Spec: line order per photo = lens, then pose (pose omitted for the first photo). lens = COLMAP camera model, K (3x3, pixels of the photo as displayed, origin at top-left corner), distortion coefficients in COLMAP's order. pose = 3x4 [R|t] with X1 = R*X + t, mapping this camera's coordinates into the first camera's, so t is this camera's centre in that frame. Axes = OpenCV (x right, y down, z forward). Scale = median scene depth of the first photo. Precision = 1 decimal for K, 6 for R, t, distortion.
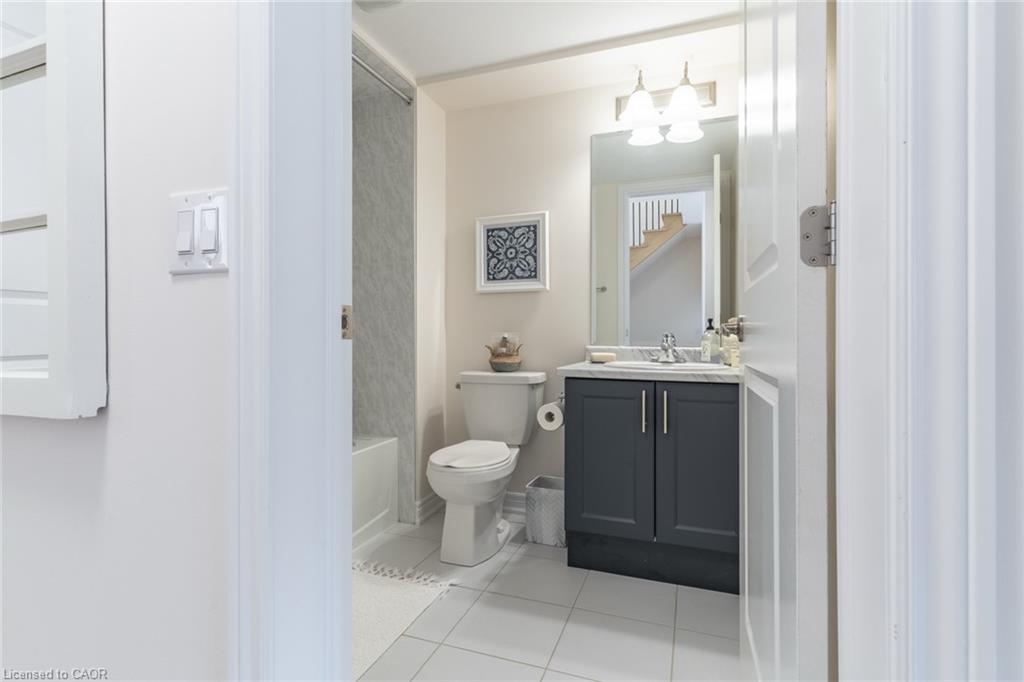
lens RADIAL K [[511.9, 0, 512.0], [0, 511.9, 341.0], [0, 0, 1]] dist [-0.000292, 0.000271]
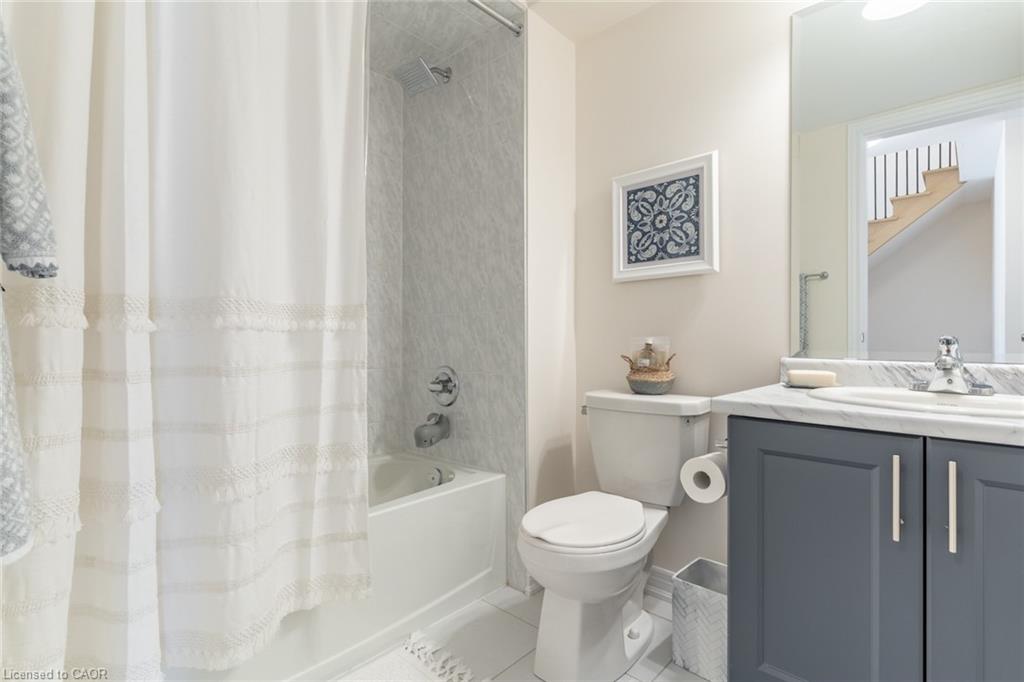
lens RADIAL K [[511.9, 0, 512.0], [0, 511.9, 341.0], [0, 0, 1]] dist [-0.000292, 0.000271]
pose [[0.926504, 0.001420, -0.376282, 0.073412], [-0.005827, 0.999927, -0.010572, -0.002542], [0.376239, 0.011987, 0.926445, 0.295219]]
